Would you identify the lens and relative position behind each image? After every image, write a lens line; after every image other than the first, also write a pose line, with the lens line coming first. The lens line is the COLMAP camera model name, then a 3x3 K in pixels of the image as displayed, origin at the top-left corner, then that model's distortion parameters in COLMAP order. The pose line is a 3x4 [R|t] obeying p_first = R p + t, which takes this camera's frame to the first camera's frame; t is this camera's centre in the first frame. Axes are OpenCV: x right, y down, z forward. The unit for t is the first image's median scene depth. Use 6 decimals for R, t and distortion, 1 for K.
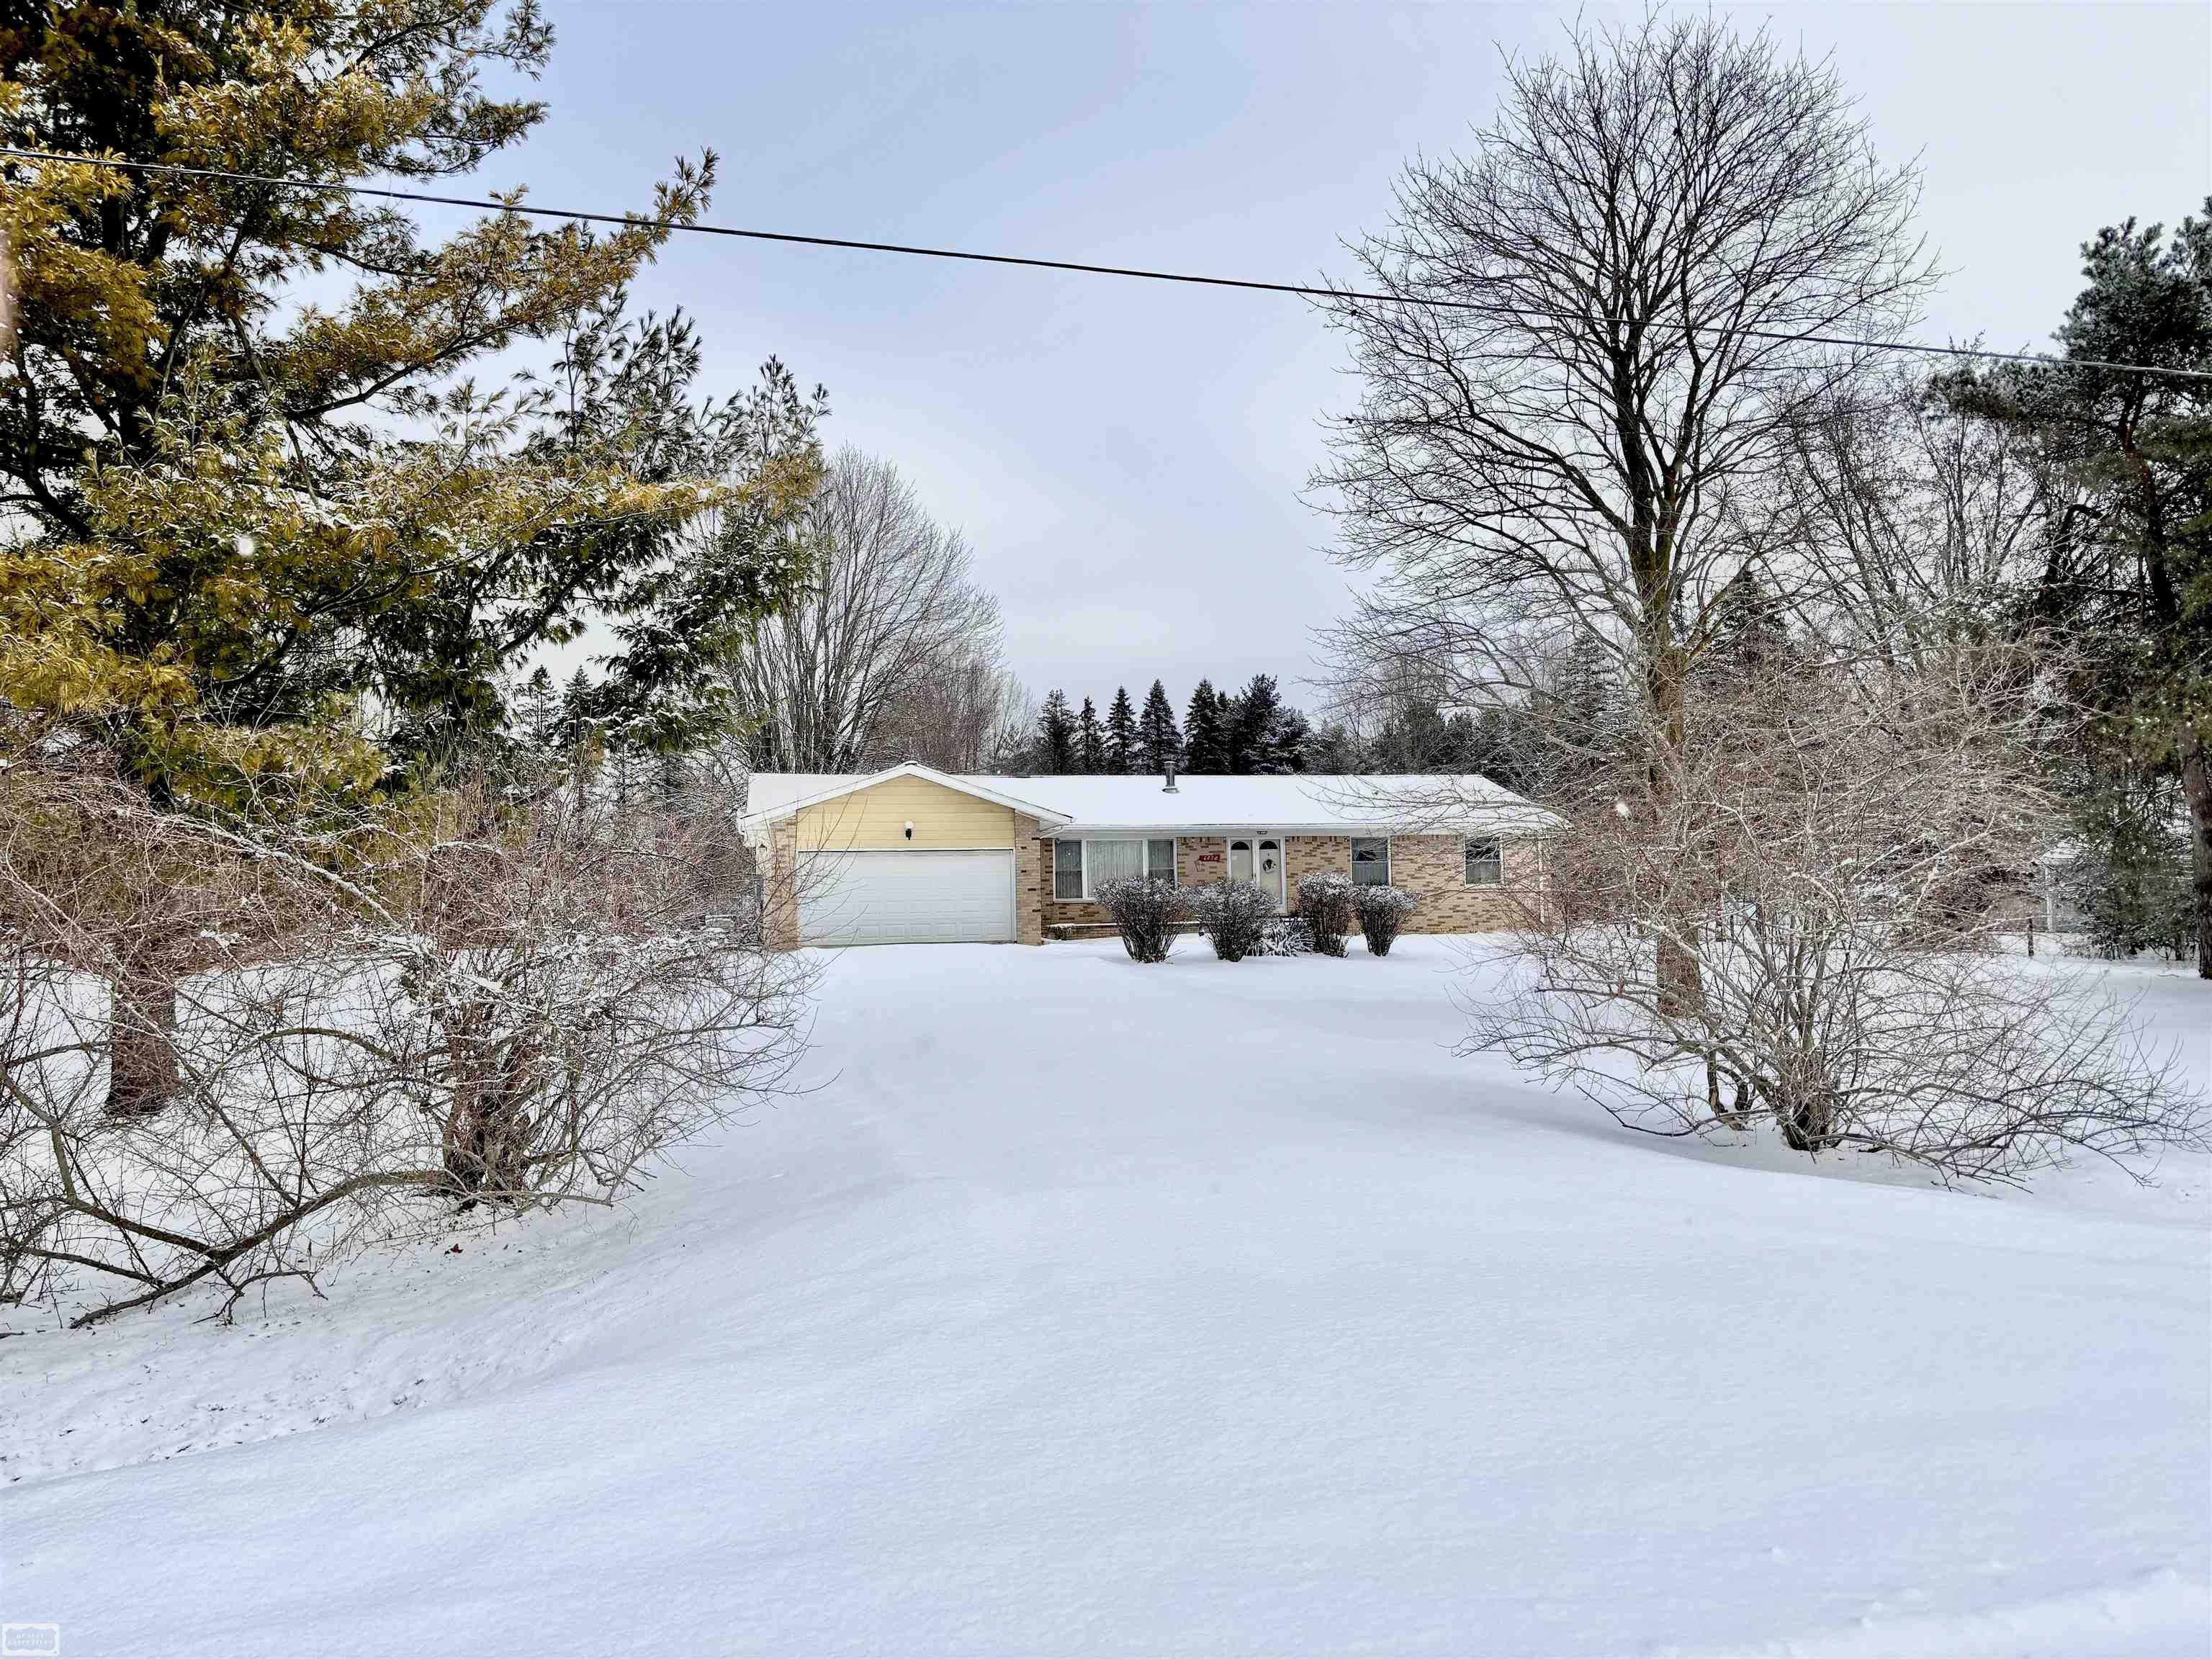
lens RADIAL K [[1676.9, 0, 1106.0], [0, 1676.9, 829.5], [0, 0, 1]] dist [-0.001660, -0.000390]
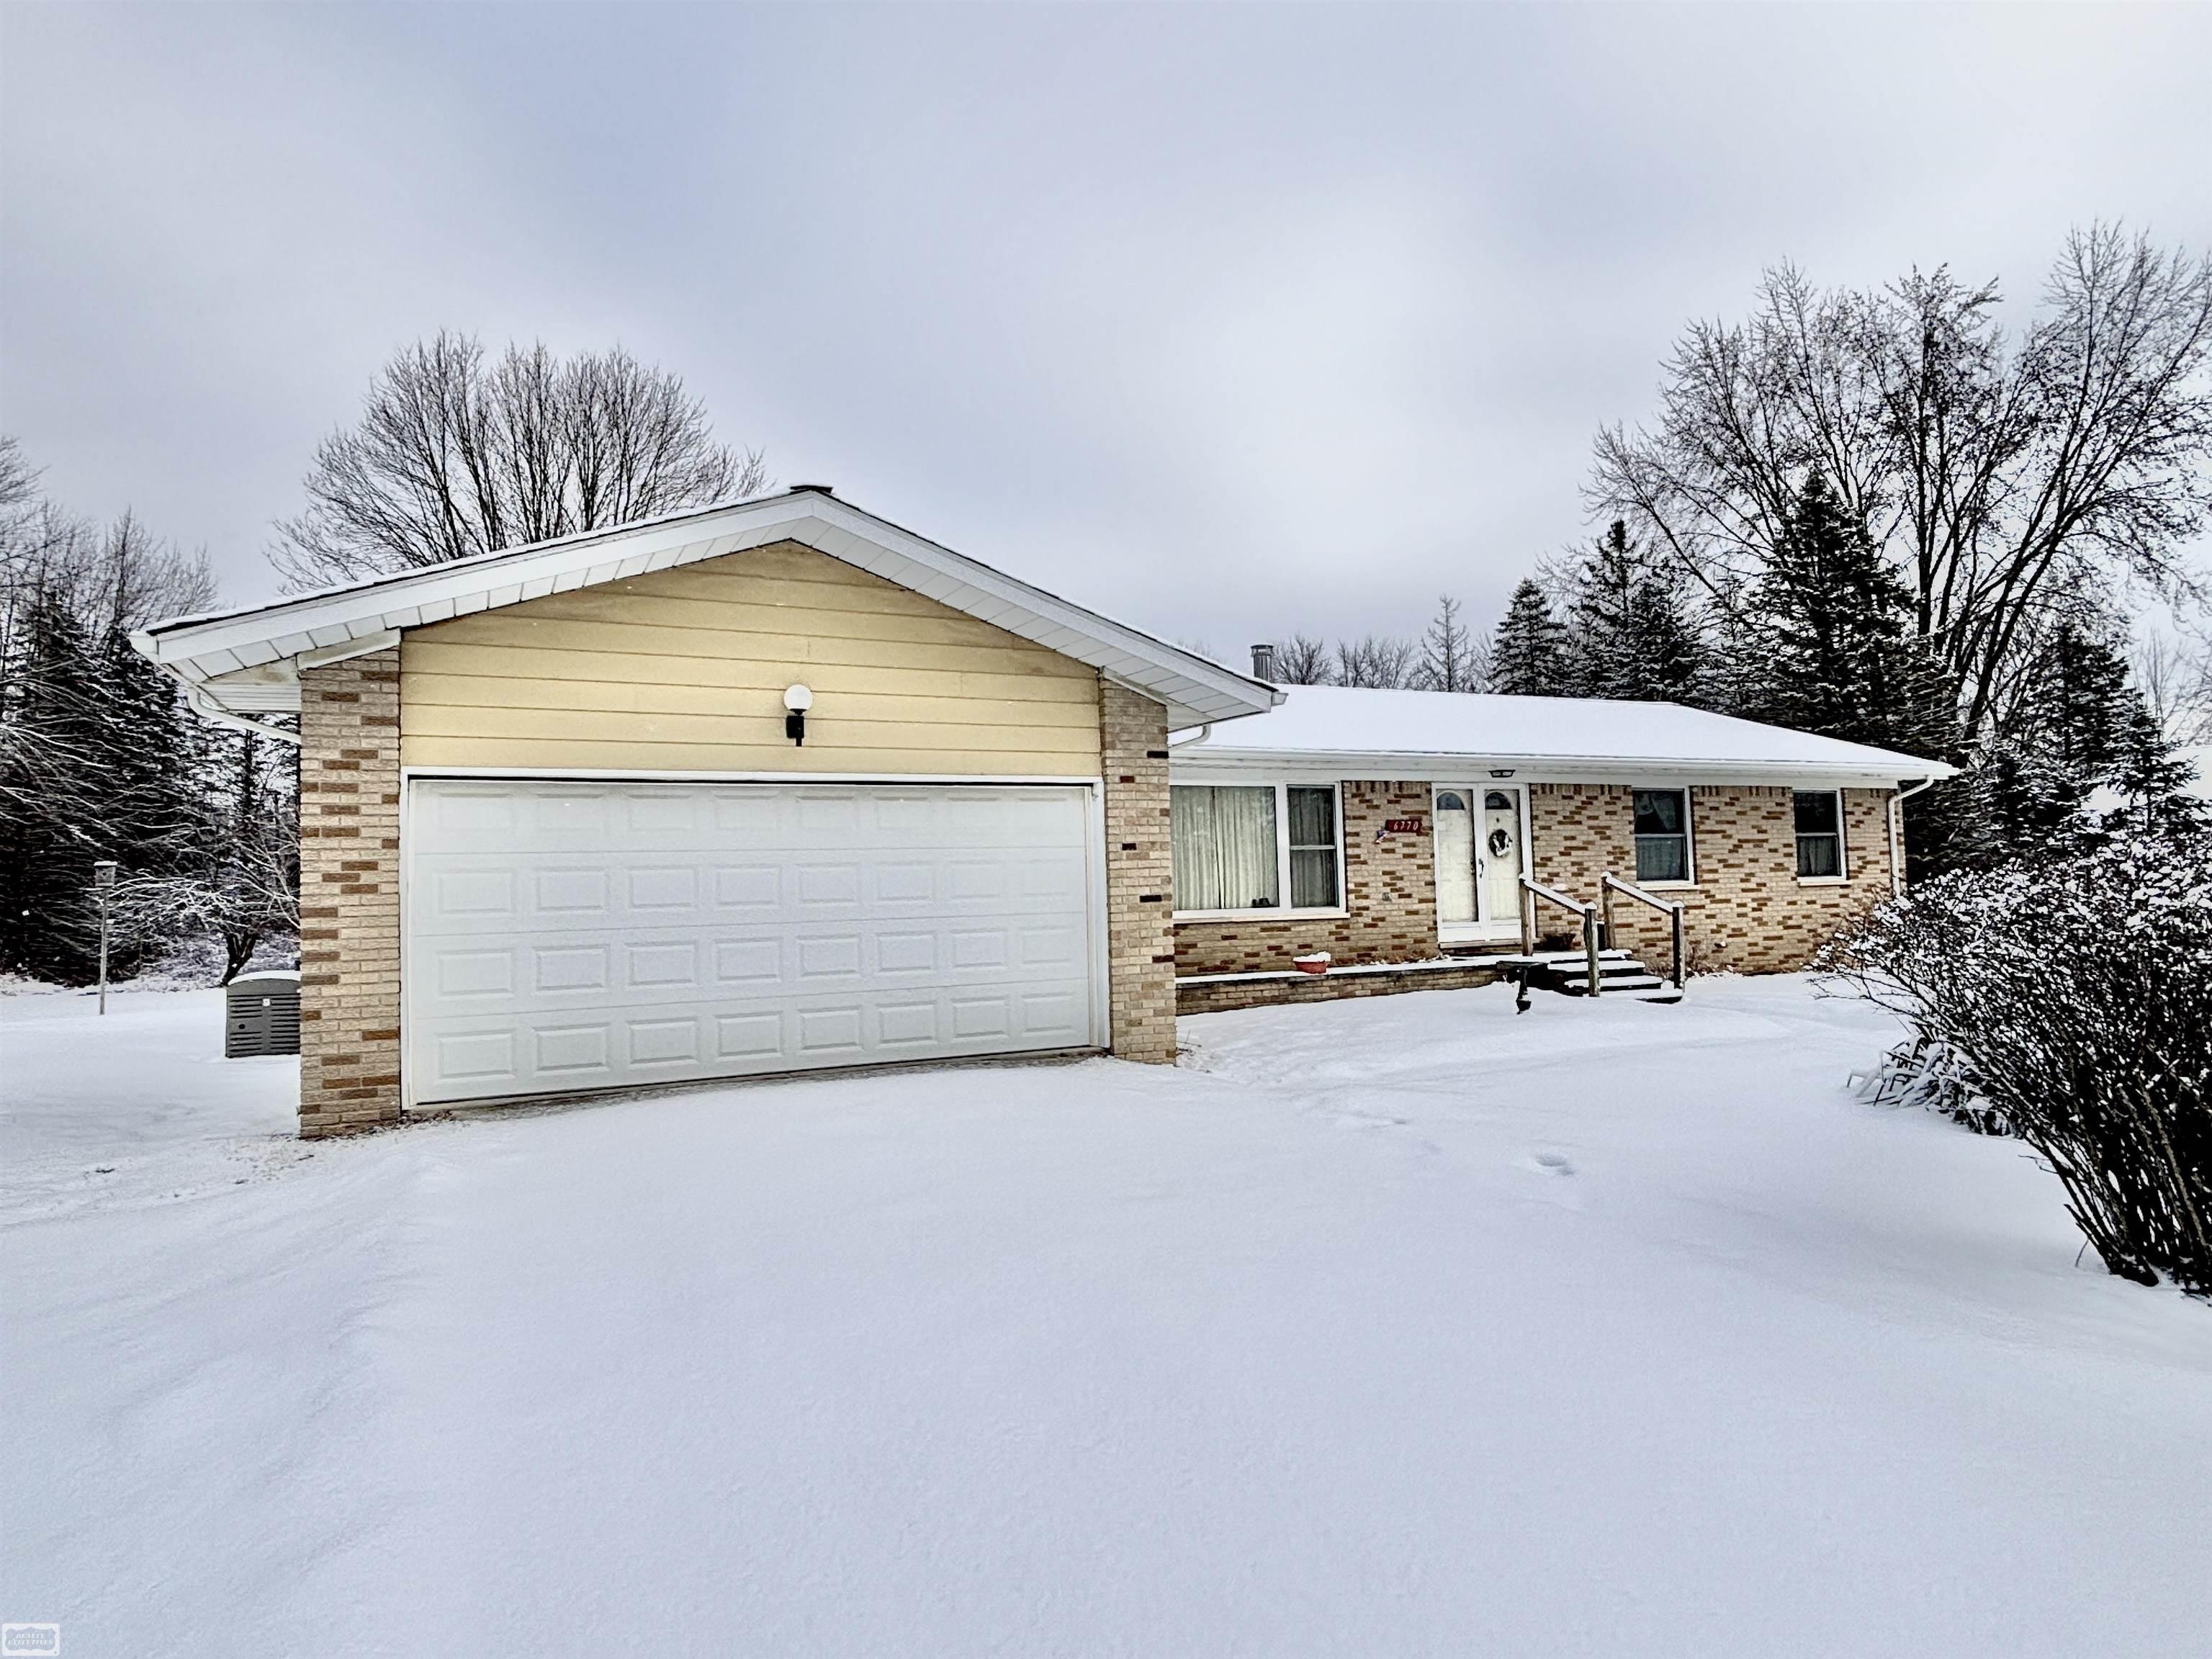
lens RADIAL K [[1391.1, 0, 1106.0], [0, 1391.1, 829.5], [0, 0, 1]] dist [0.002319, 0.000731]
pose [[0.983686, -0.001152, 0.179889, -0.090373], [0.002238, 0.999980, -0.005831, 0.019846], [-0.179879, 0.006139, 0.983670, 0.615957]]
